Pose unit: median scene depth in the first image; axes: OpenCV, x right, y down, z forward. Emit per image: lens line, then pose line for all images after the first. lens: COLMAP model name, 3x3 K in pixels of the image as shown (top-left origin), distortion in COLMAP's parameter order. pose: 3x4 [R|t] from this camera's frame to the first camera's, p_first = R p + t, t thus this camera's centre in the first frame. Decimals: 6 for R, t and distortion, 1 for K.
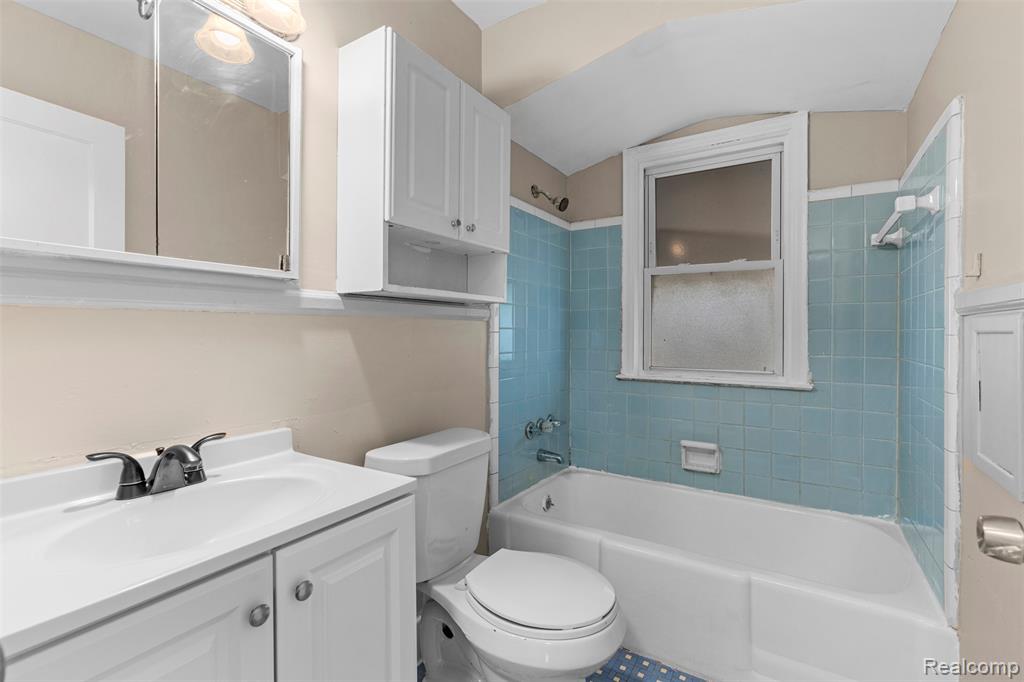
lens RADIAL K [[466.2, 0, 512.6], [0, 466.2, 337.0], [0, 0, 1]] dist [0.000228, 0.000208]
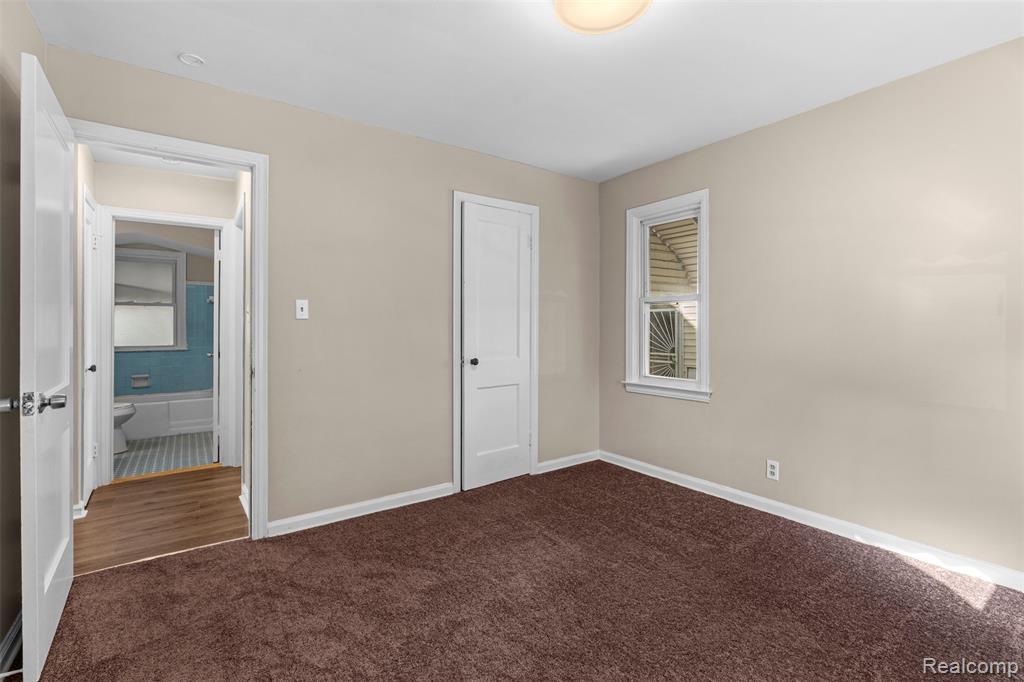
lens RADIAL K [[466.2, 0, 518.3], [0, 466.2, 325.6], [0, 0, 1]] dist [0.000228, 0.000208]
pose [[0.375932, 0.000632, 0.926647, -1.218791], [0.000735, 0.999999, -0.000980, -0.032531], [-0.926647, 0.001049, 0.375931, -1.910978]]
